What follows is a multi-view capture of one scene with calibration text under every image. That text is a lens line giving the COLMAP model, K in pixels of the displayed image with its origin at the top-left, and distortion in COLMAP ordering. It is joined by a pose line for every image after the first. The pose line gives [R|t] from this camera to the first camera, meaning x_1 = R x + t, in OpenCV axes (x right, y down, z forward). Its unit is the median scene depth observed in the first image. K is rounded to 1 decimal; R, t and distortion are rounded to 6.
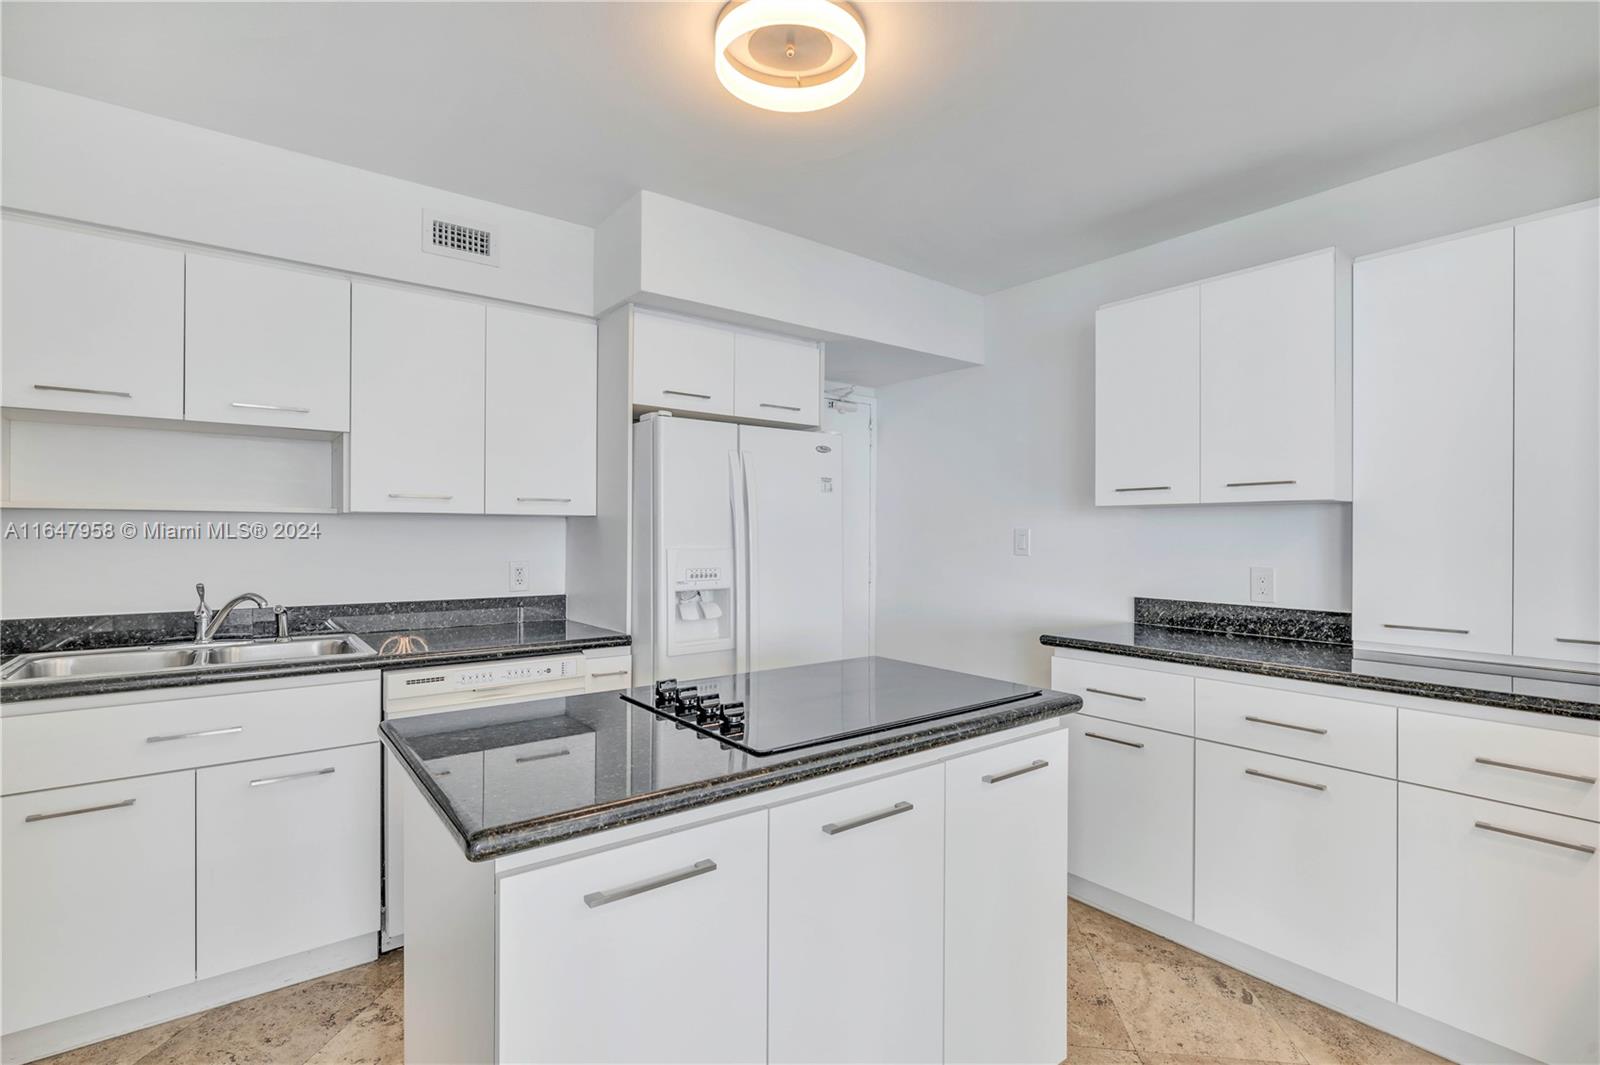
lens RADIAL K [[751.0, 0, 803.5], [0, 751.0, 535.2], [0, 0, 1]] dist [-0.007751, 0.000522]
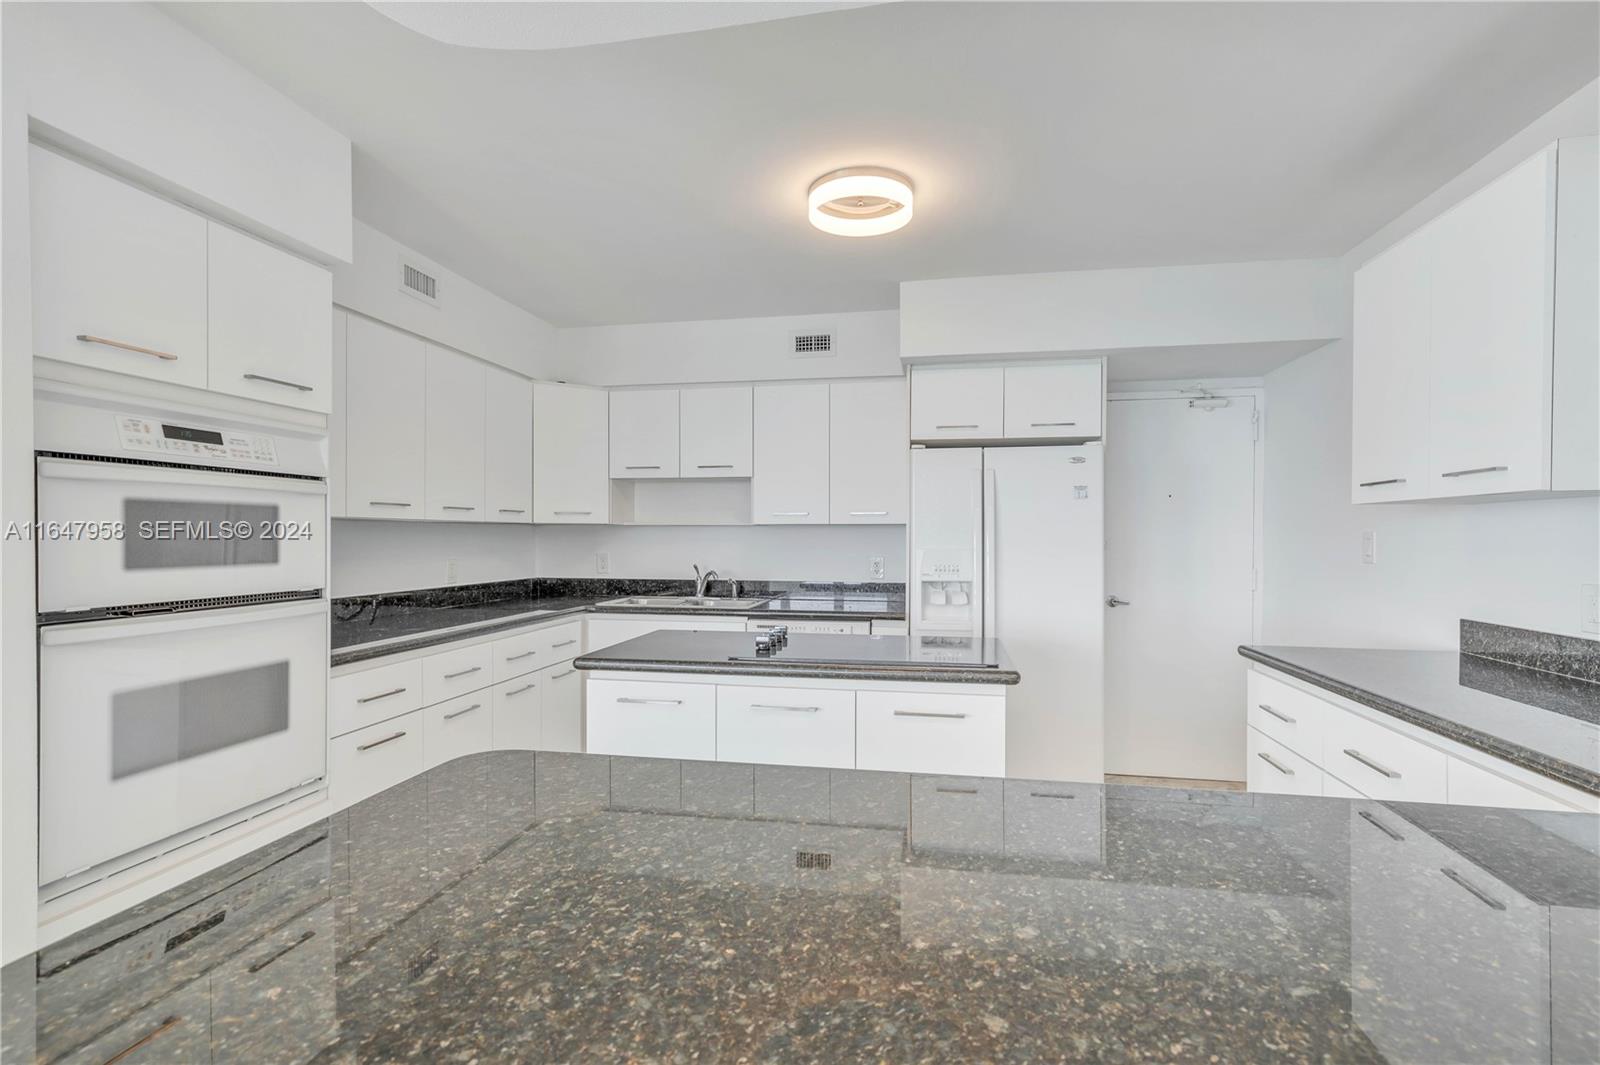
lens RADIAL K [[751.0, 0, 807.2], [0, 751.0, 545.3], [0, 0, 1]] dist [-0.007751, 0.000522]
pose [[0.663527, 0.007487, -0.748114, 0.640971], [-0.000909, 0.999957, 0.009201, 0.000027], [0.748151, -0.005425, 0.663506, -0.021911]]
